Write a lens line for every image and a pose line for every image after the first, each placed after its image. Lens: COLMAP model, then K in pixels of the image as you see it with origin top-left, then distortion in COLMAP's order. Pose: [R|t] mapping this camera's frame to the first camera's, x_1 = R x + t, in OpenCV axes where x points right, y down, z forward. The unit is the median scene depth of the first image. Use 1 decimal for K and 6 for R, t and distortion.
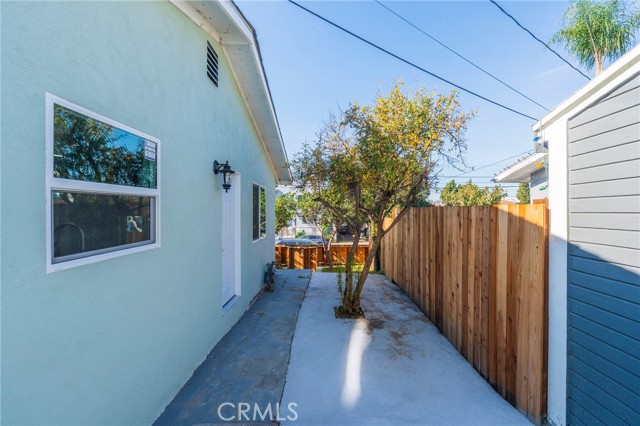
lens RADIAL K [[259.3, 0, 315.5], [0, 259.3, 210.3], [0, 0, 1]] dist [-0.001477, -0.000441]
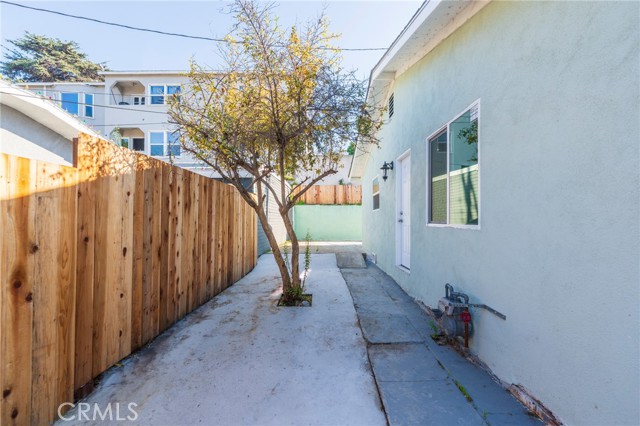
lens RADIAL K [[259.3, 0, 315.5], [0, 259.3, 210.3], [0, 0, 1]] dist [-0.001477, -0.000441]
pose [[-0.999925, -0.006251, -0.010517, 0.068458], [-0.005834, 0.999212, -0.039261, 0.116955], [0.010754, -0.039196, -0.999174, 1.752347]]
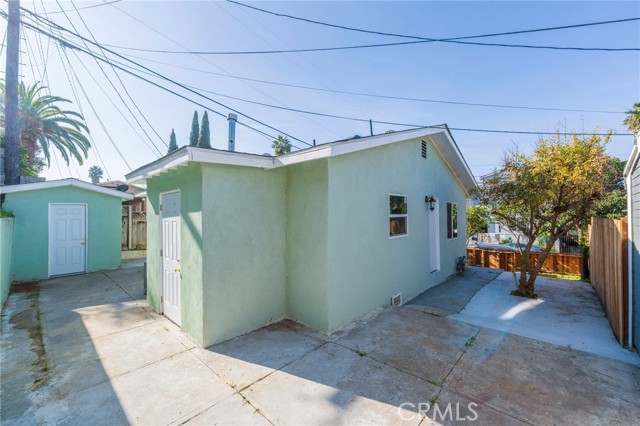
lens RADIAL K [[258.3, 0, 320.0], [0, 258.3, 213.0], [0, 0, 1]] dist [-0.000782, -0.000049]
pose [[0.763753, -0.014909, -0.645337, 0.178559], [0.010238, 0.999887, -0.010984, -0.031481], [0.645428, 0.001782, 0.763819, -0.685739]]
